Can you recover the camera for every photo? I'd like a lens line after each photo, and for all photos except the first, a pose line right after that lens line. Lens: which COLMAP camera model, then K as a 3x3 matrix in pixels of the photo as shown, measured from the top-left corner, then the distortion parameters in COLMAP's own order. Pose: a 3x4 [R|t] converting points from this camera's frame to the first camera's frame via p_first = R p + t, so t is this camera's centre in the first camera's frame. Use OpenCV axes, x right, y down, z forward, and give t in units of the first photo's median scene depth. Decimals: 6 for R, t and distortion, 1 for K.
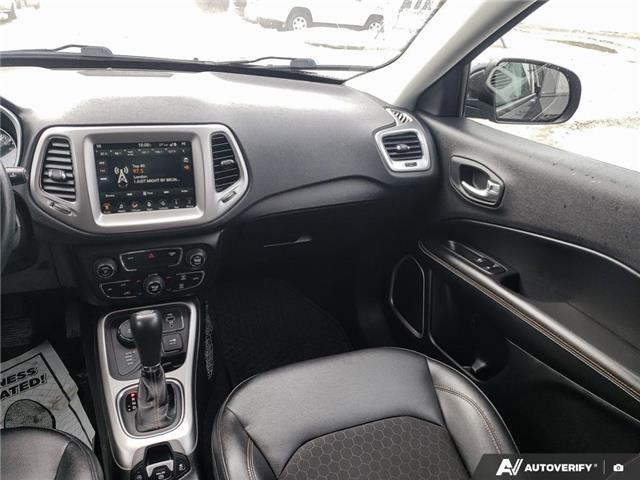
lens RADIAL K [[507.7, 0, 324.3], [0, 507.7, 241.1], [0, 0, 1]] dist [0.032930, -0.039242]
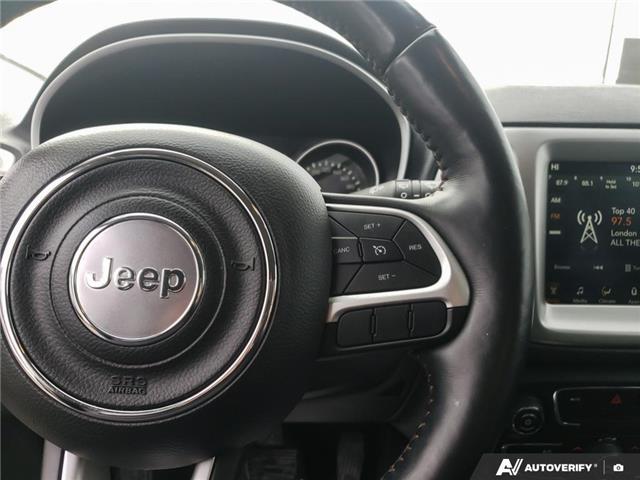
lens RADIAL K [[507.7, 0, 318.6], [0, 507.7, 252.5], [0, 0, 1]] dist [0.032930, -0.039242]
pose [[0.945443, 0.041112, -0.323183, -0.461801], [-0.100329, 0.980536, -0.168771, 0.002470], [0.309954, 0.191988, 0.931165, 0.449352]]
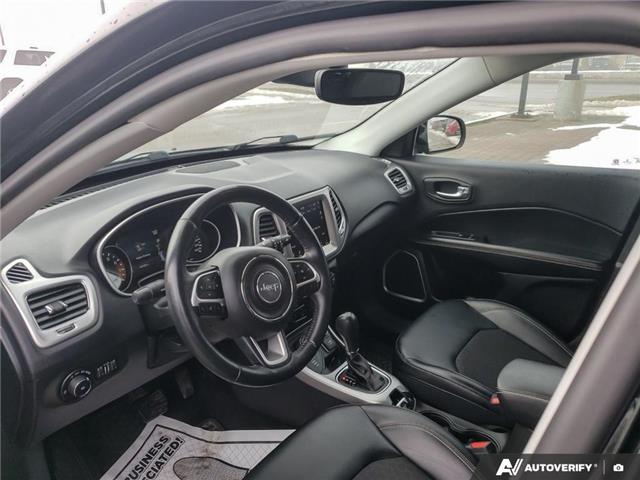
lens RADIAL K [[491.7, 0, 316.8], [0, 491.7, 243.9], [0, 0, 1]] dist [-0.016626, -0.009893]
pose [[0.845609, -0.253691, 0.469666, -0.955604], [0.293271, 0.955958, -0.011656, -0.060652], [-0.446024, 0.147596, 0.882767, -0.217792]]
